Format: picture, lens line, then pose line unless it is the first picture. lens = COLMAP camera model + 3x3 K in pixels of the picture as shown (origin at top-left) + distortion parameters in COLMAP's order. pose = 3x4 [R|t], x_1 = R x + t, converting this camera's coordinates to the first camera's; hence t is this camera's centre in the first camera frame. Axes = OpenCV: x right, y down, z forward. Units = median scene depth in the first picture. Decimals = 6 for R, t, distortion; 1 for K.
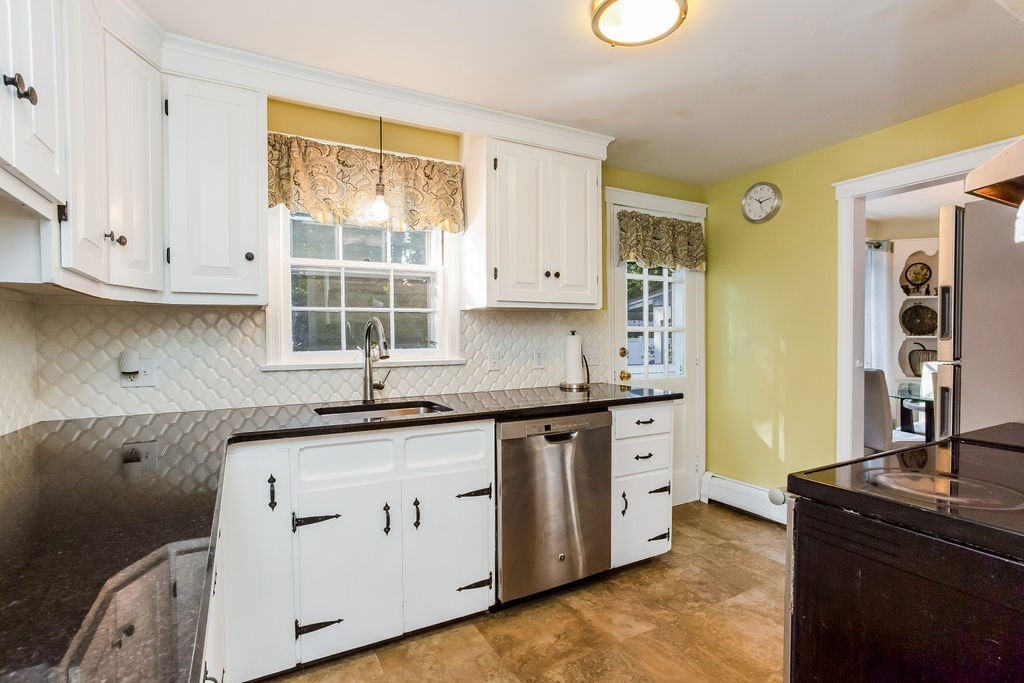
lens RADIAL K [[496.0, 0, 504.9], [0, 496.0, 342.6], [0, 0, 1]] dist [-0.027863, 0.009103]
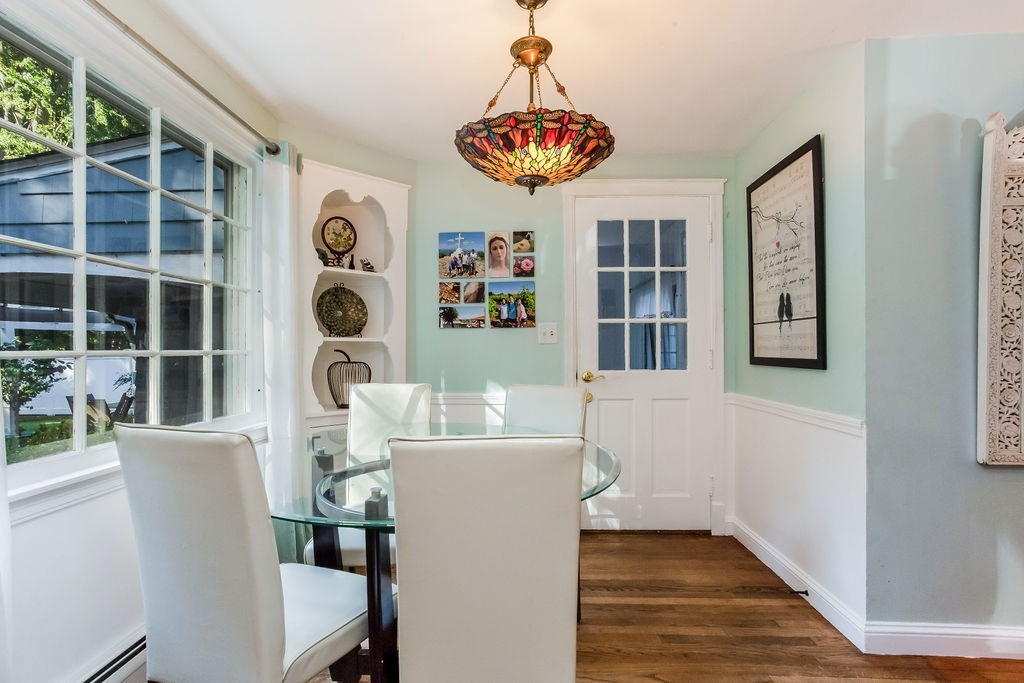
lens RADIAL K [[496.0, 0, 514.1], [0, 496.0, 348.5], [0, 0, 1]] dist [-0.027863, 0.009103]
pose [[0.498276, 0.004278, 0.867008, 0.425674], [0.020624, 0.999646, -0.016786, 0.016100], [-0.866773, 0.026245, 0.498012, 0.512943]]
